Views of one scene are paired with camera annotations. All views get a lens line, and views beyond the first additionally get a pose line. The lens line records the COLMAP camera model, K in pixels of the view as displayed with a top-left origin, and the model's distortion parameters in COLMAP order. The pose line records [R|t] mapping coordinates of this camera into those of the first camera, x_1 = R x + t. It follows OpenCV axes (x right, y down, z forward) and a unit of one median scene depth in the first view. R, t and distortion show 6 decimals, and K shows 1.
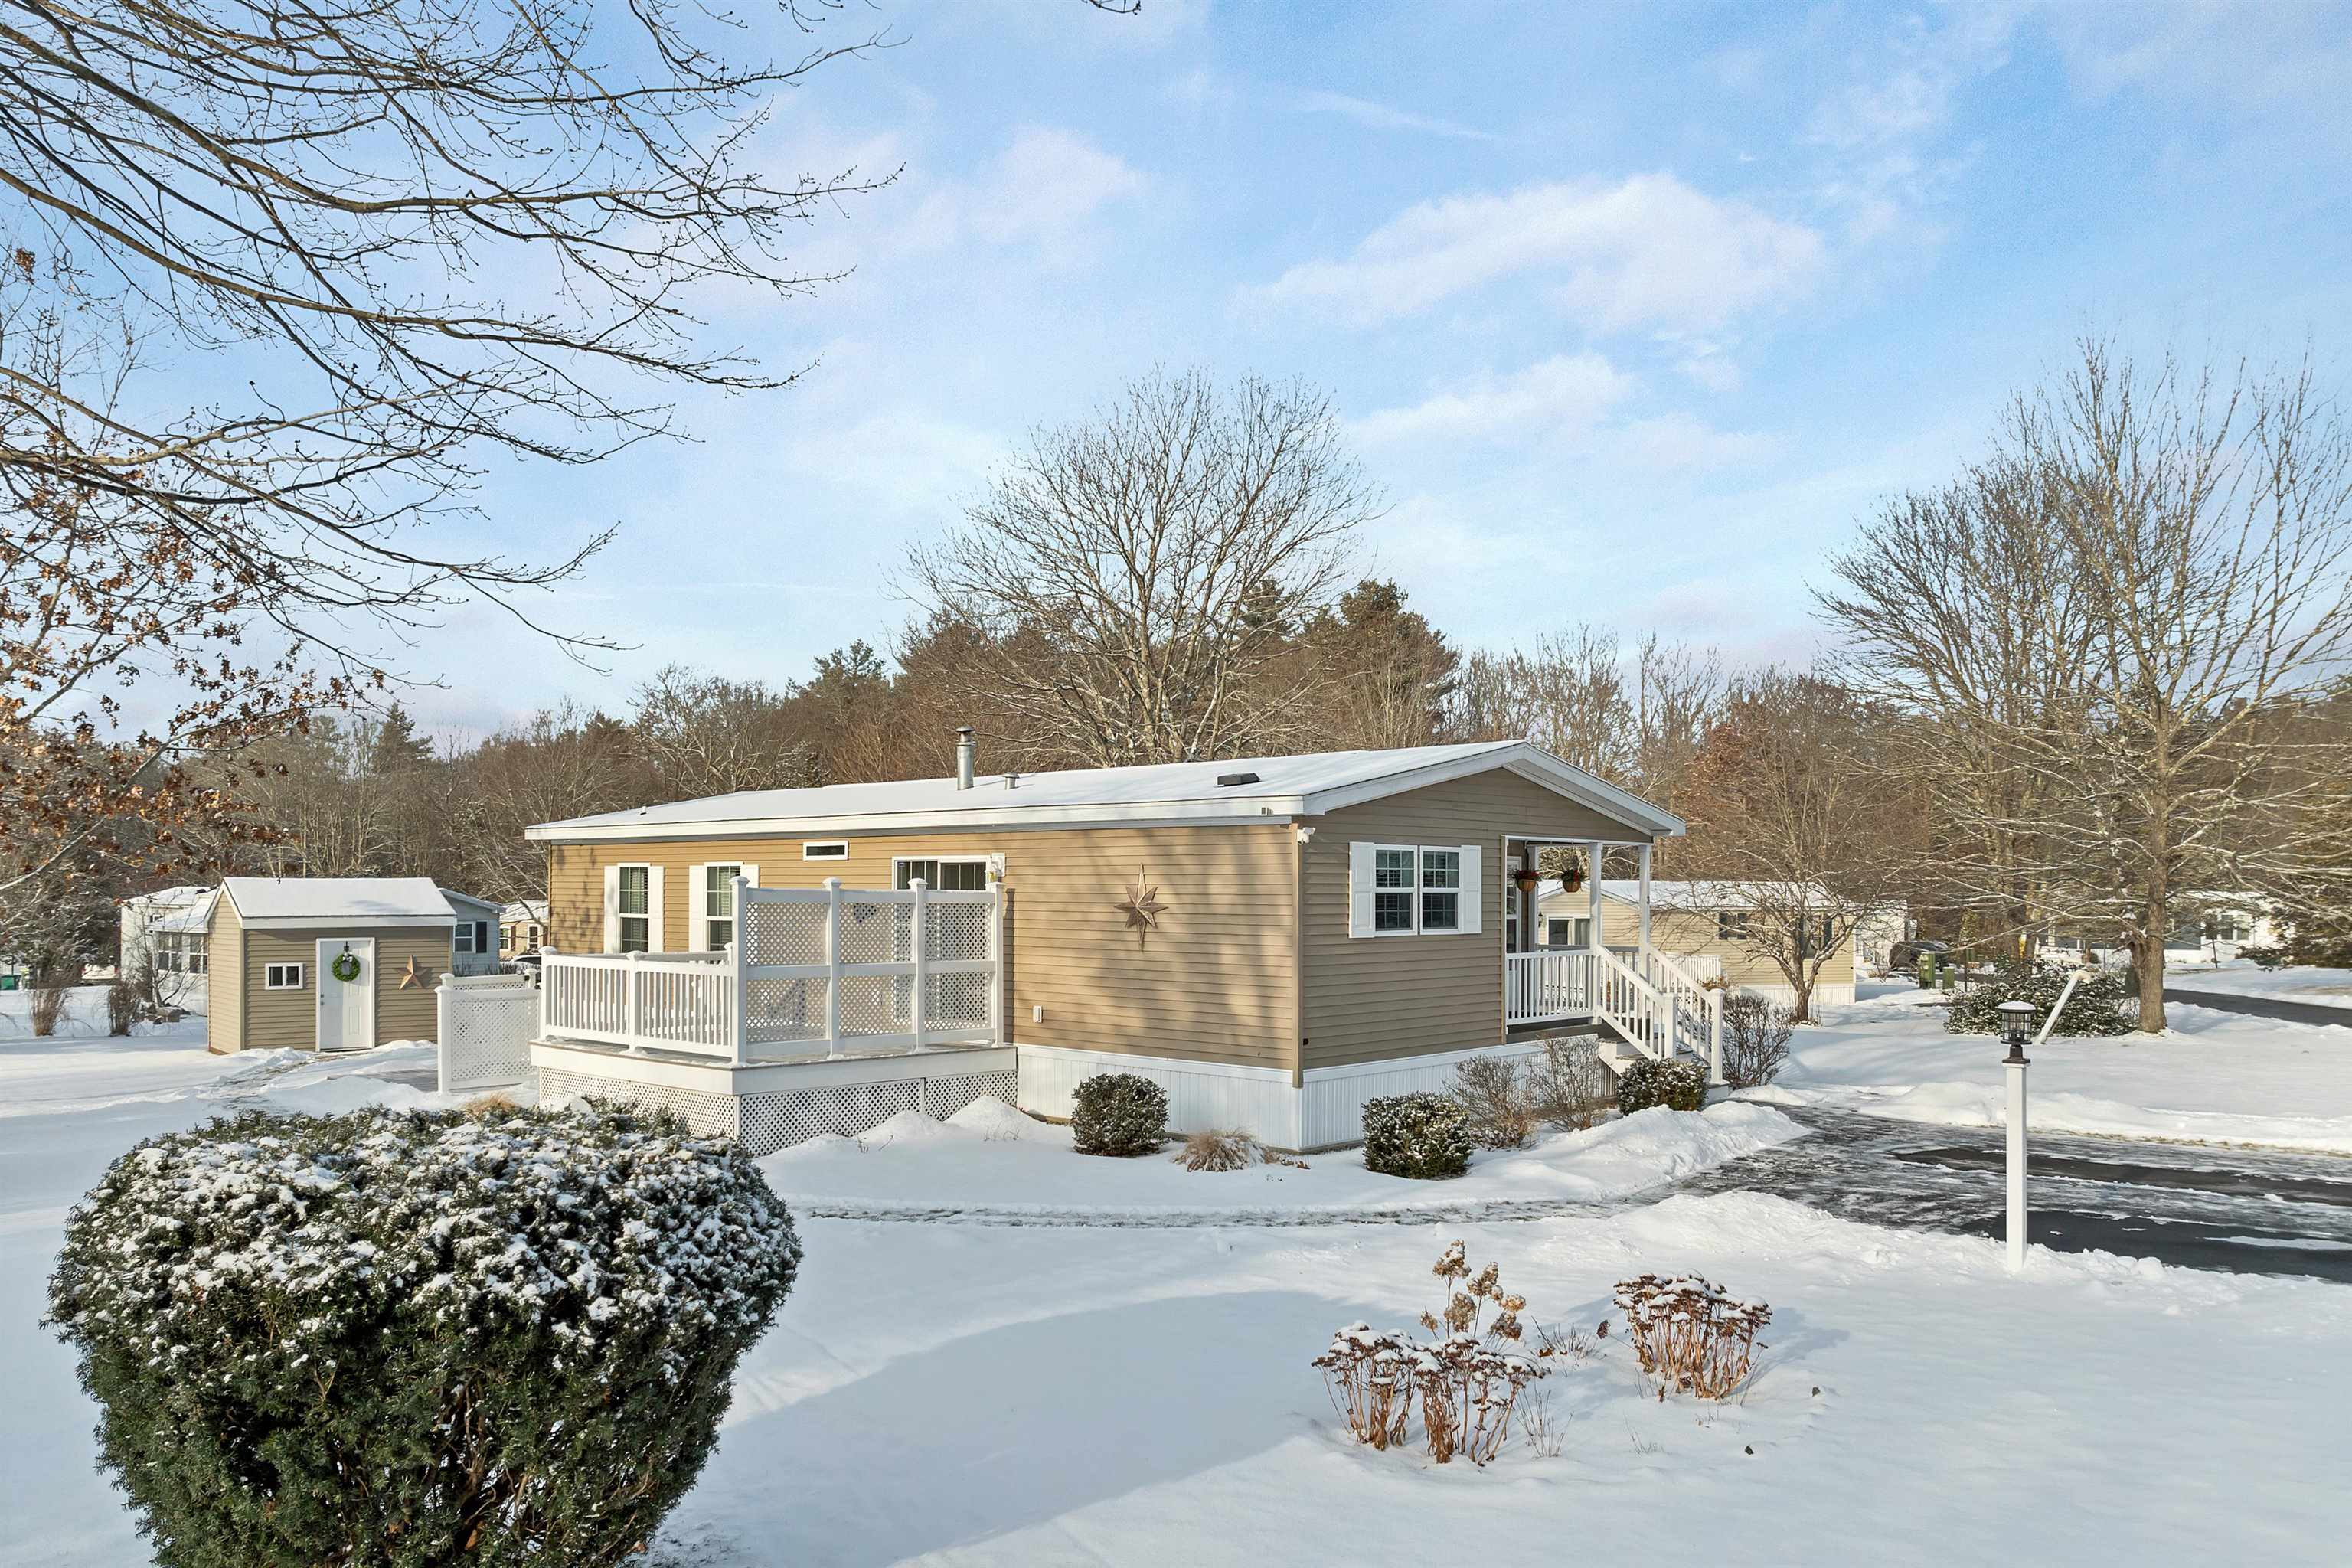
lens RADIAL K [[1697.8, 0, 1169.5], [0, 1697.8, 882.9], [0, 0, 1]] dist [-0.038068, 0.007395]
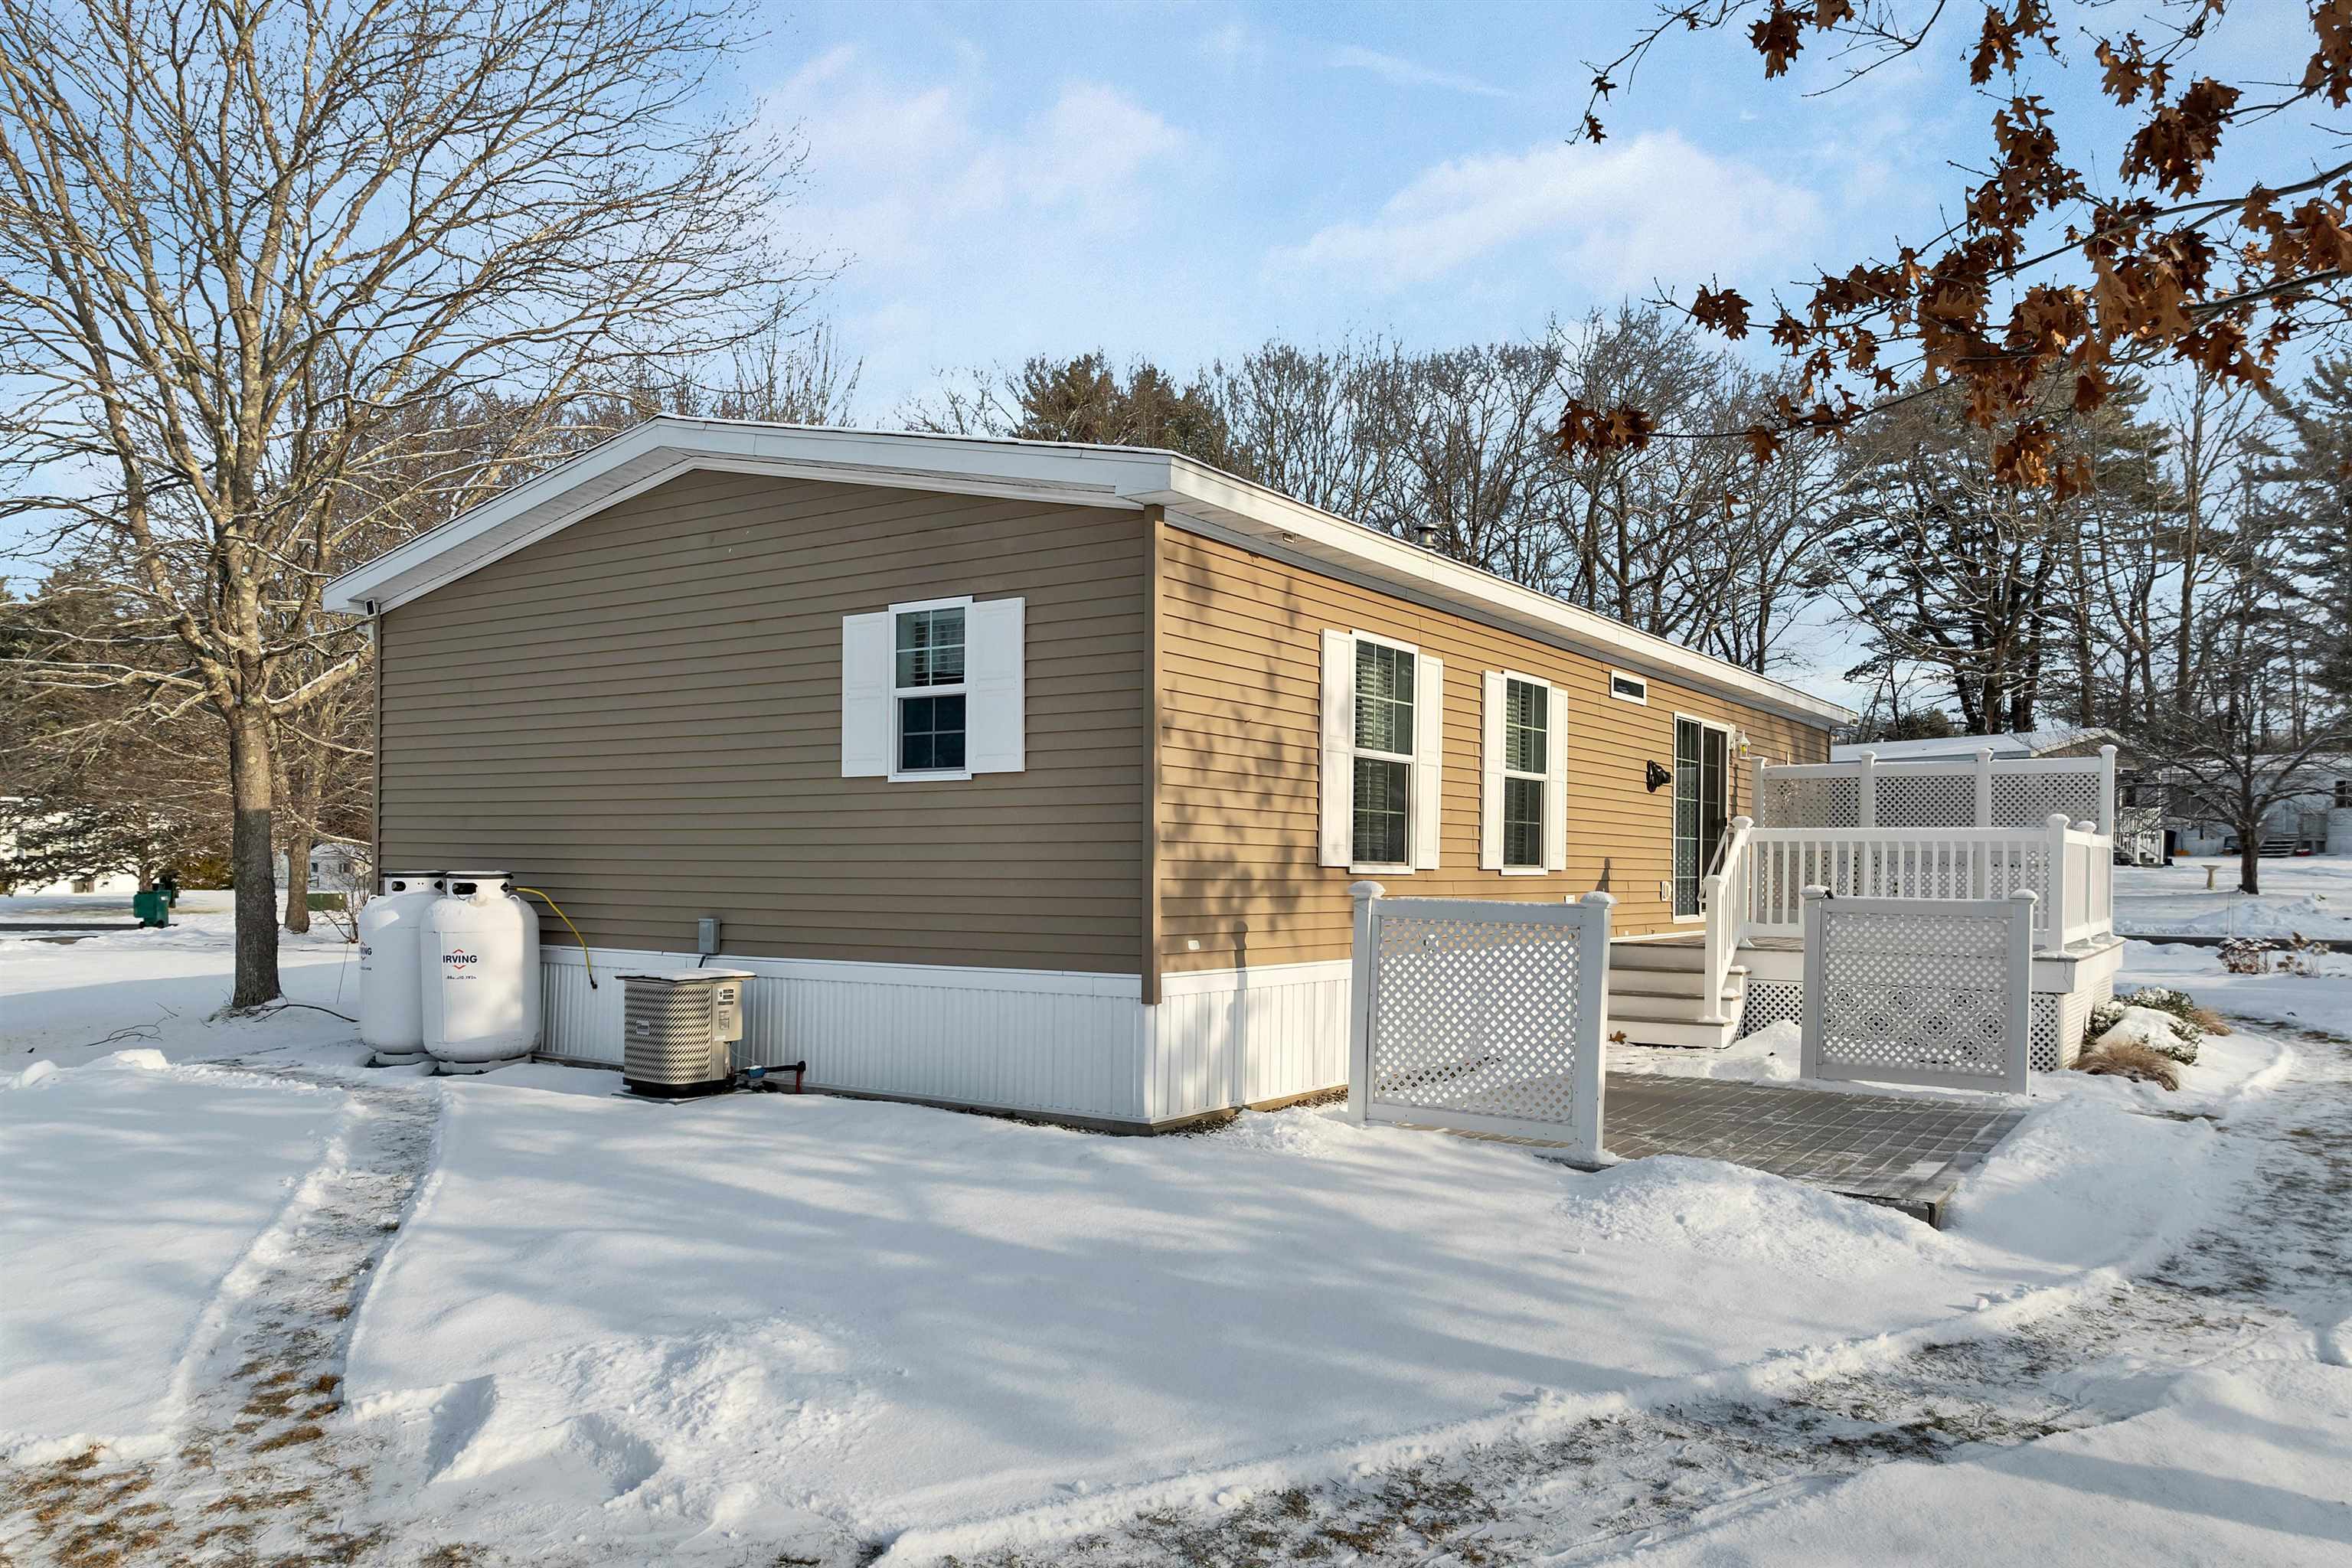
lens RADIAL K [[1709.0, 0, 1171.2], [0, 1709.0, 878.6], [0, 0, 1]] dist [-0.036864, -0.002692]
pose [[-0.160158, -0.013534, 0.986999, -0.980878], [-0.016446, 0.999804, 0.011041, 0.062069], [-0.986954, -0.014464, -0.160349, 1.468439]]
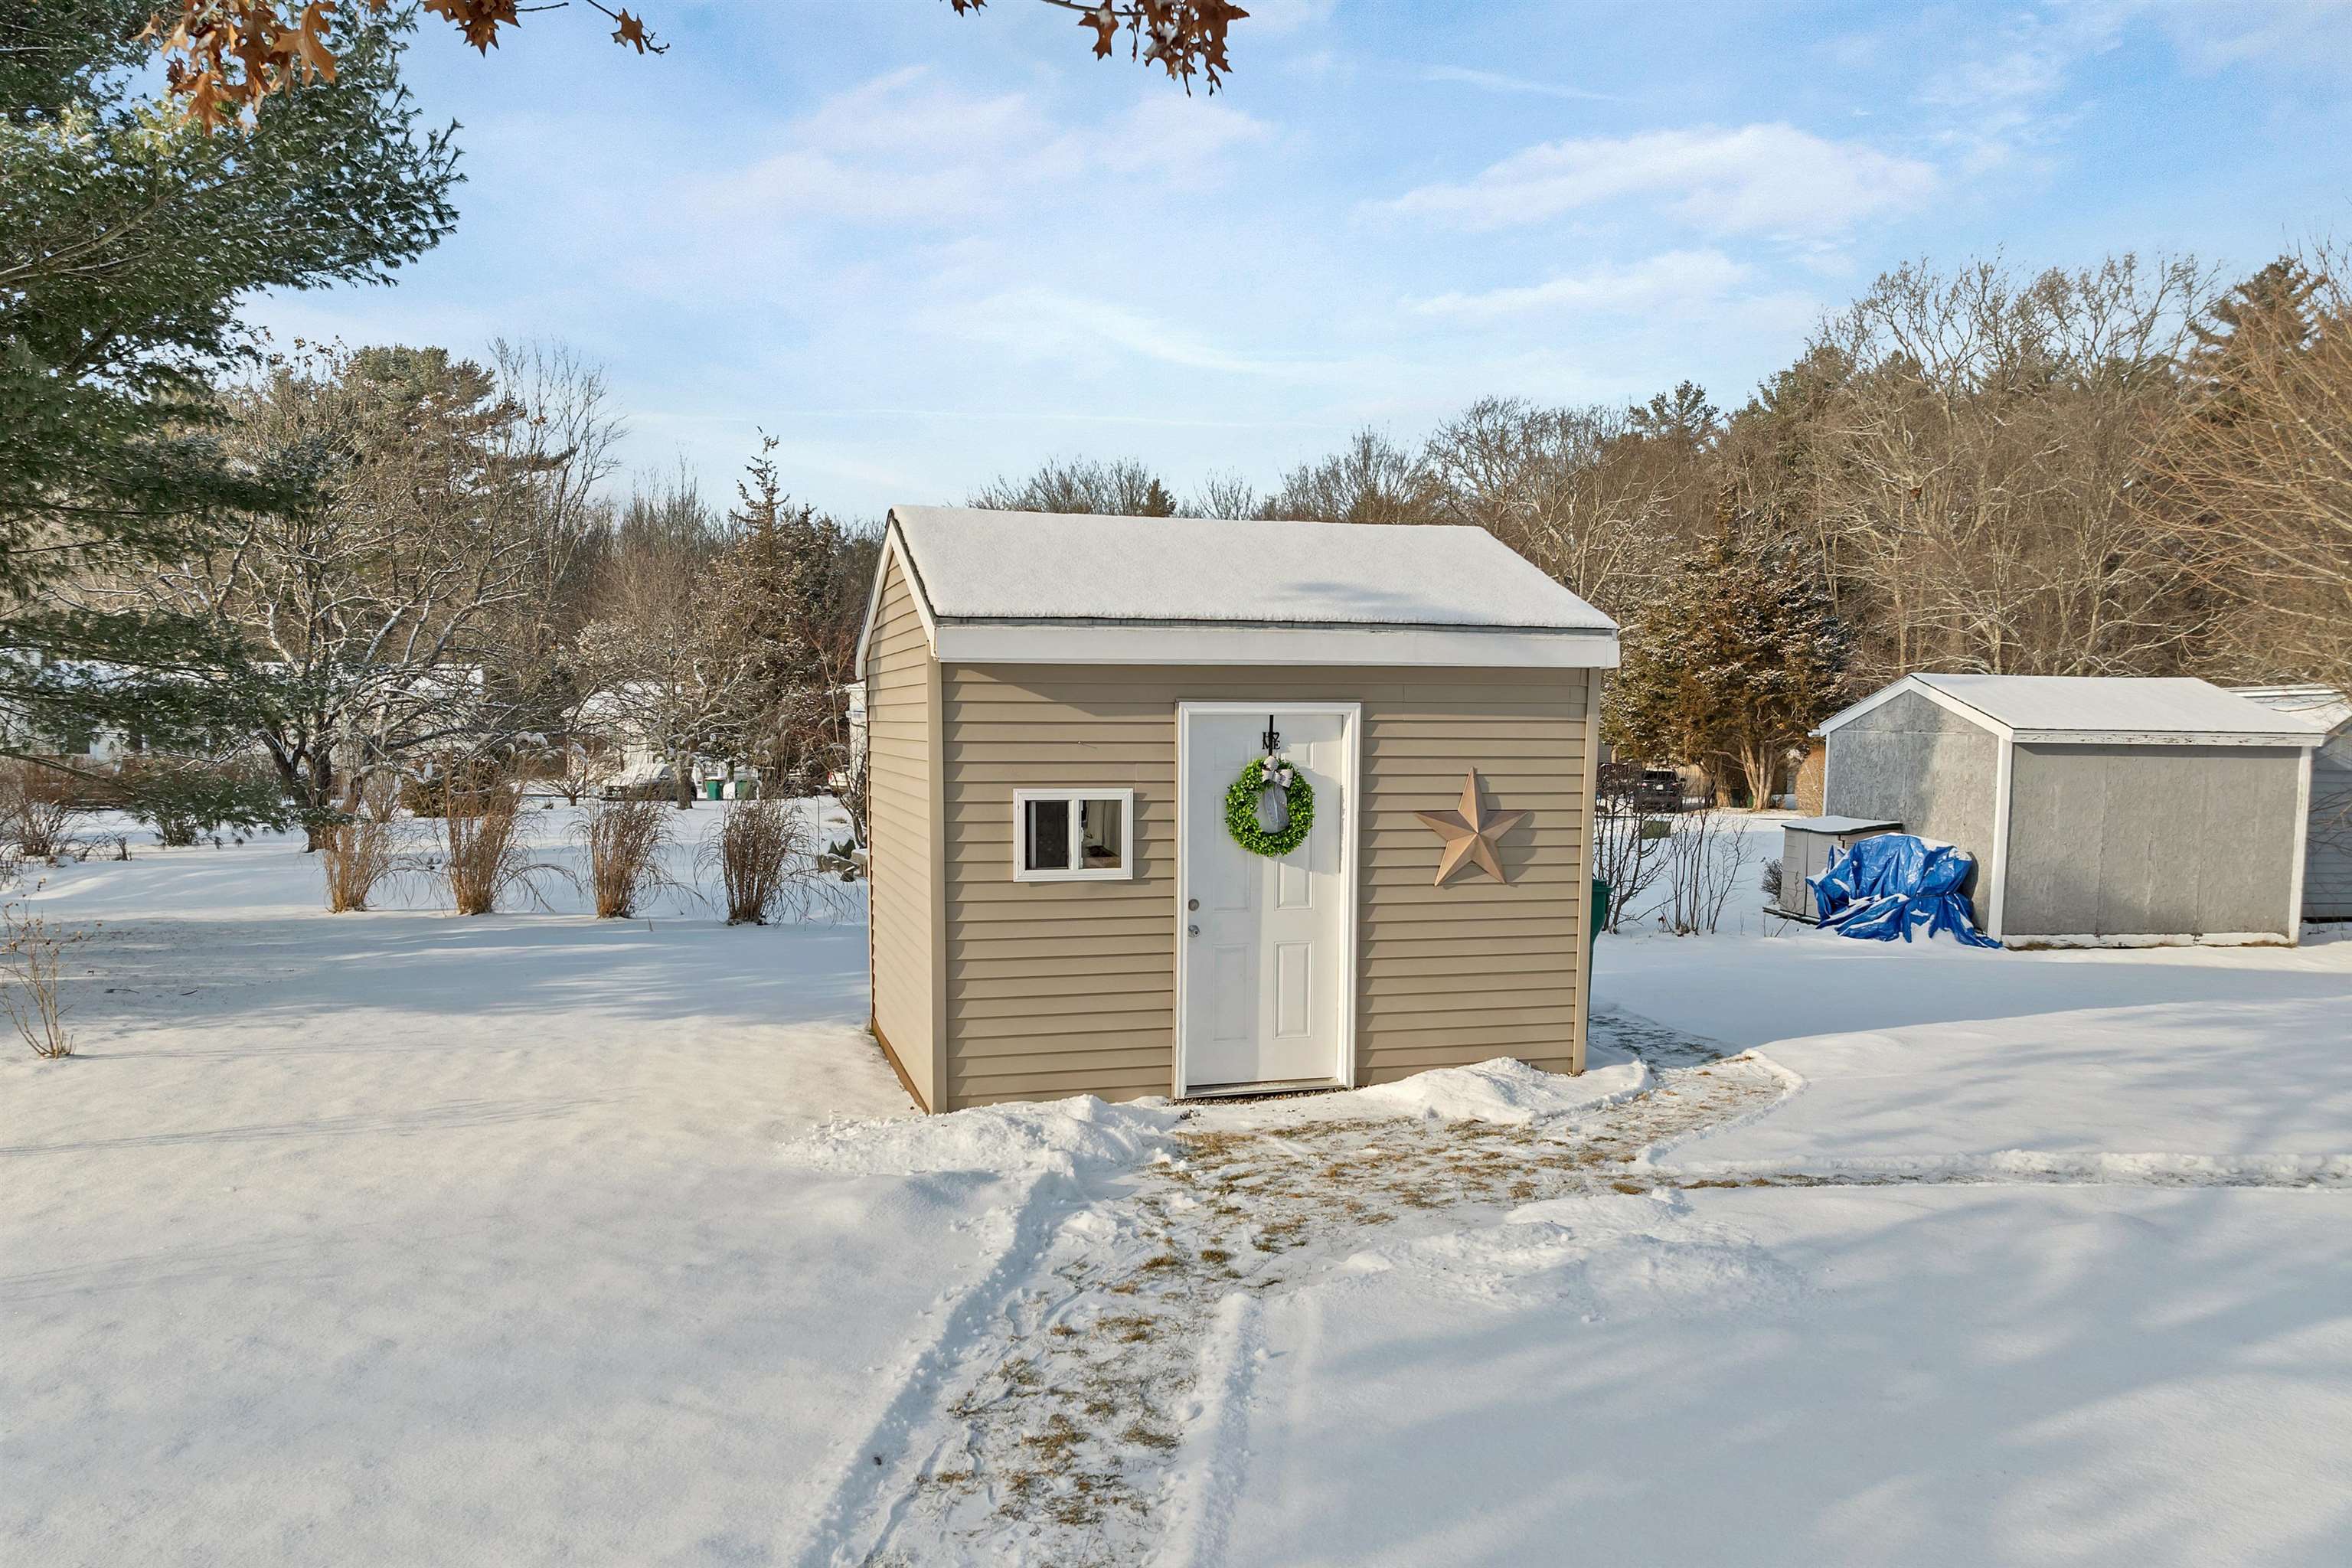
lens RADIAL K [[1690.4, 0, 1177.2], [0, 1690.4, 876.0], [0, 0, 1]] dist [-0.037837, 0.003026]
pose [[0.918816, 0.046099, -0.391984, -0.639207], [-0.004688, 0.994360, 0.105953, 0.051819], [0.394658, -0.095514, 0.913850, 1.195877]]
